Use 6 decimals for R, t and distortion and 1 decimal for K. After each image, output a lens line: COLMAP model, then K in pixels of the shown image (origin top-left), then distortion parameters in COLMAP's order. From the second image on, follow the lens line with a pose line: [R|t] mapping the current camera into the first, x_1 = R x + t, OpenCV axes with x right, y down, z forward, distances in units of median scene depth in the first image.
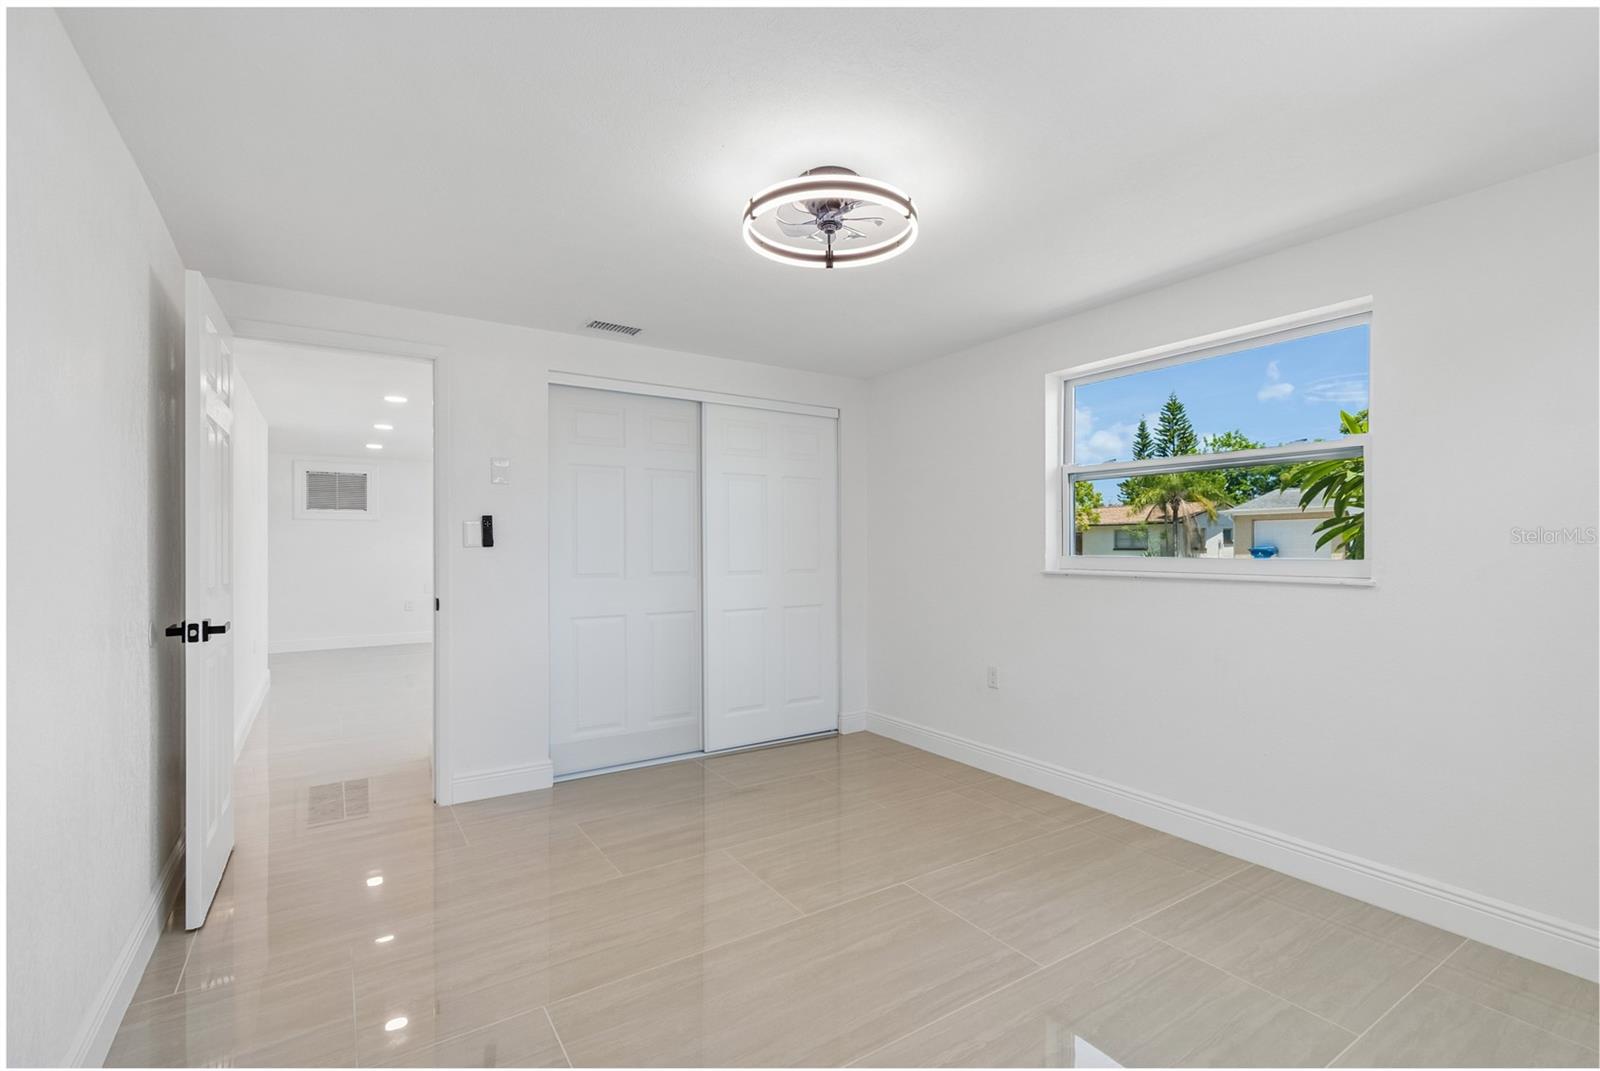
lens RADIAL K [[721.6, 0, 806.5], [0, 721.6, 531.5], [0, 0, 1]] dist [0.000821, 0.000031]
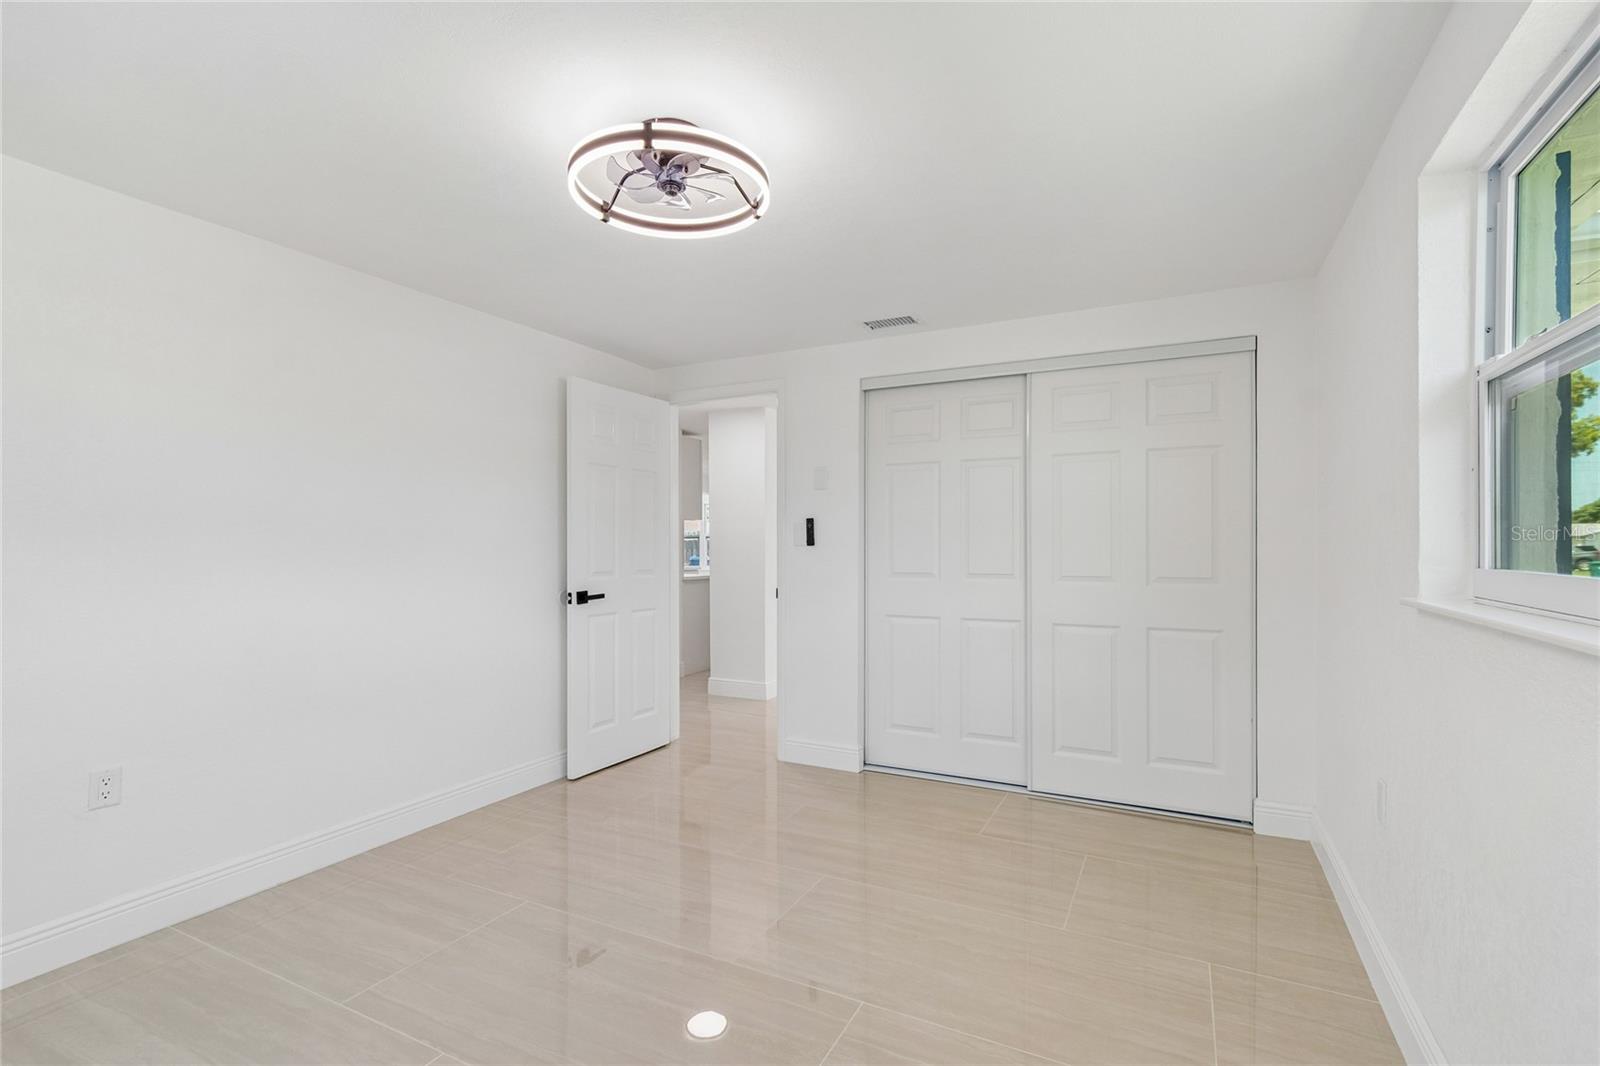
lens RADIAL K [[721.6, 0, 806.5], [0, 721.6, 529.0], [0, 0, 1]] dist [0.000821, 0.000031]
pose [[0.496759, -0.015454, -0.867751, 0.546934], [0.019461, 0.999788, -0.006665, 0.003070], [0.867670, -0.013576, 0.496955, 0.425124]]
